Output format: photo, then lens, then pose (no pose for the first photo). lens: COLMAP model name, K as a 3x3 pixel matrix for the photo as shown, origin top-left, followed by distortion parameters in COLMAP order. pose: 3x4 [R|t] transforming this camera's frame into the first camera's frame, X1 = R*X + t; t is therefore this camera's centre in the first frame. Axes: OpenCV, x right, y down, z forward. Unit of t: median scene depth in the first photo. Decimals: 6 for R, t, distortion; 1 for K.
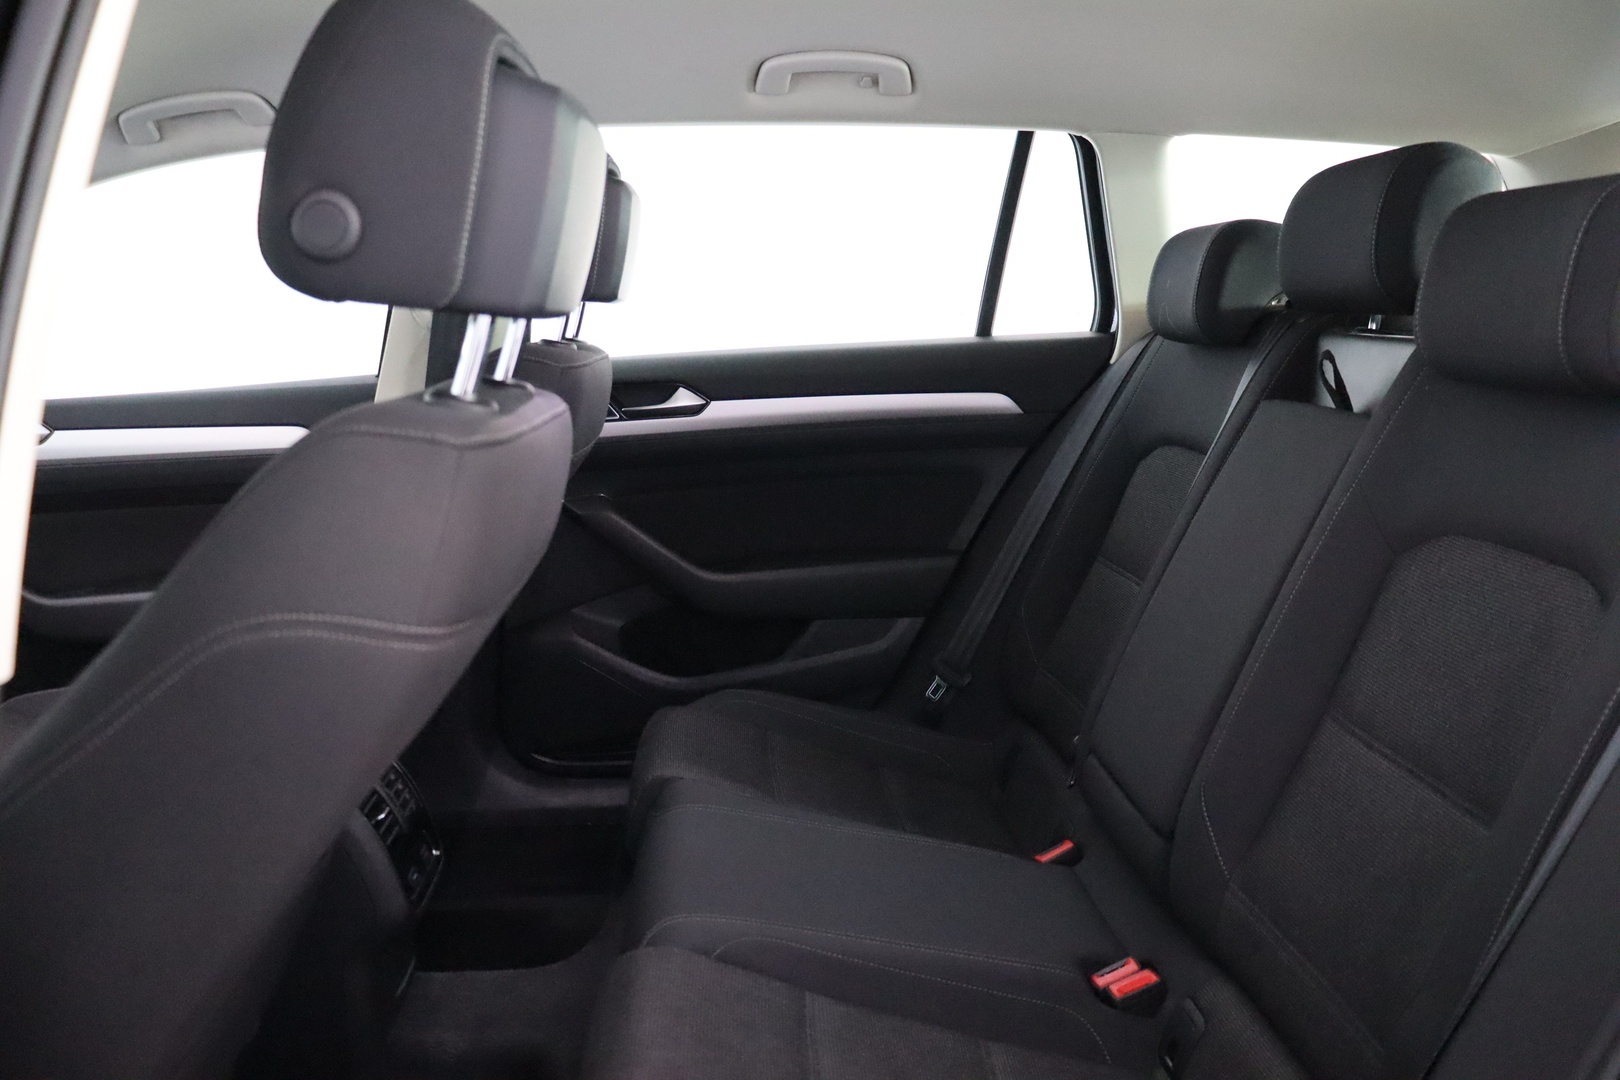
lens RADIAL K [[1425.6, 0, 810.0], [0, 1425.6, 540.0], [0, 0, 1]] dist [-0.255232, 0.416303]
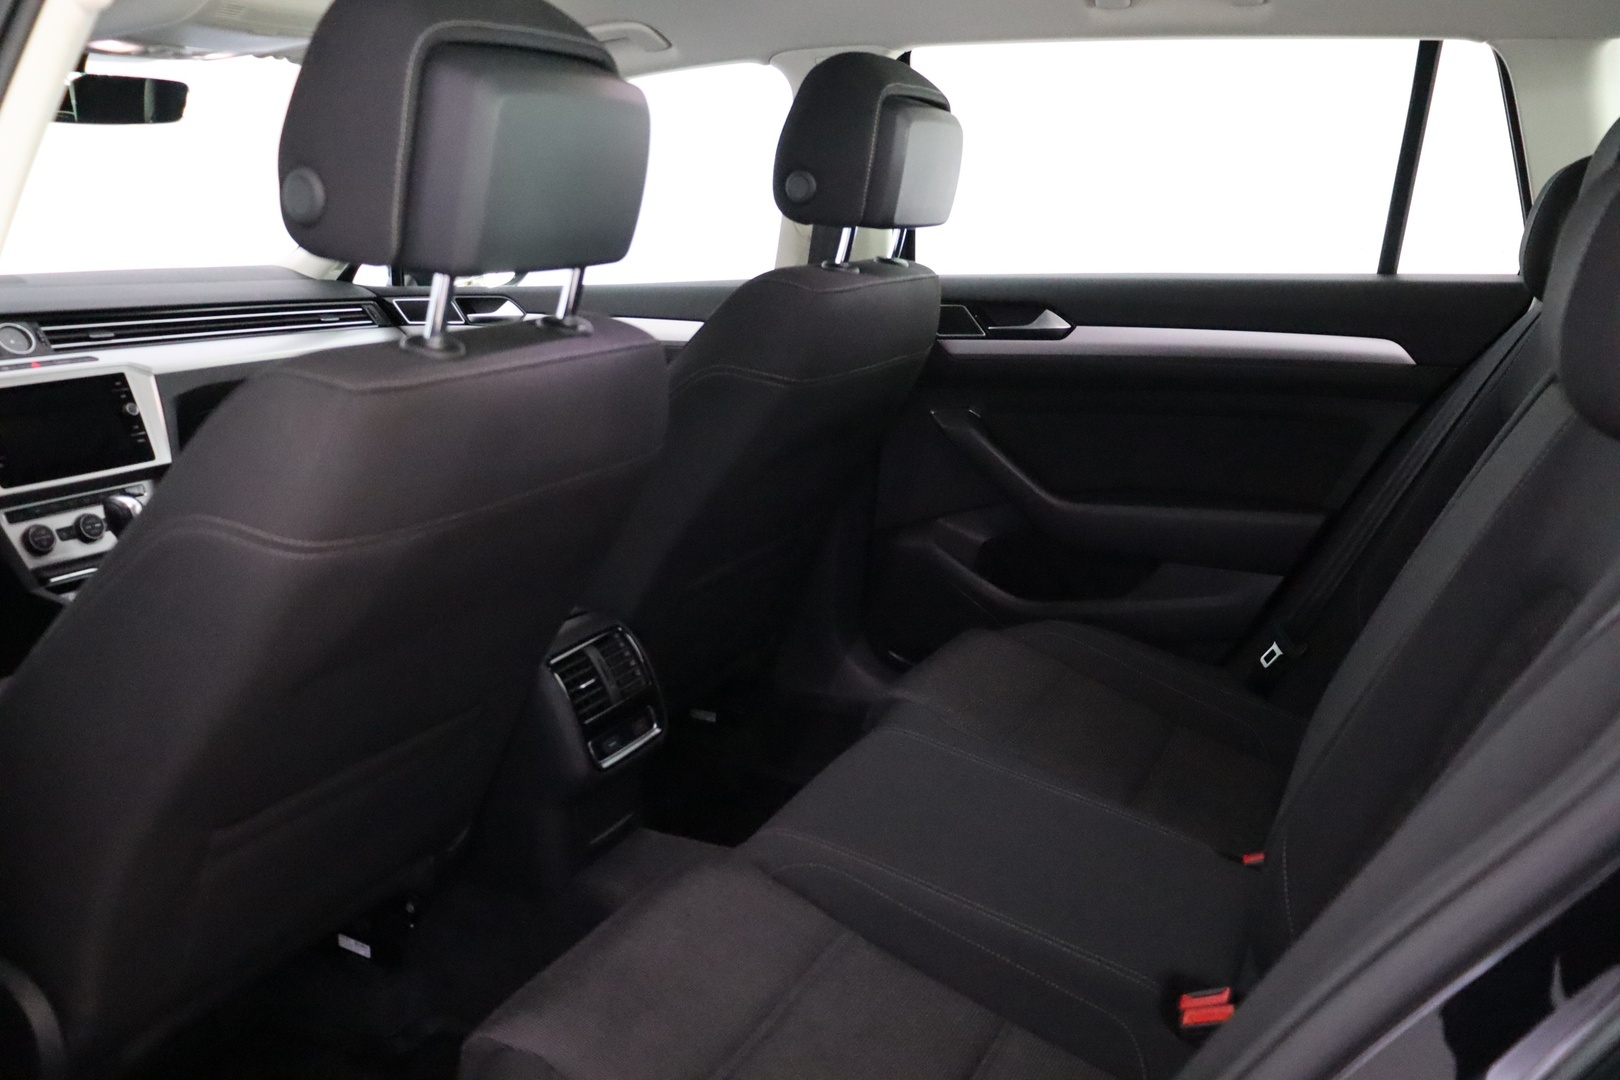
lens RADIAL K [[1428.0, 0, 810.0], [0, 1428.0, 540.0], [0, 0, 1]] dist [-0.147905, -0.004424]
pose [[0.862359, 0.134360, -0.488143, 0.267034], [-0.091768, 0.989655, 0.110281, -0.042915], [0.497911, -0.050306, 0.865768, 0.061848]]
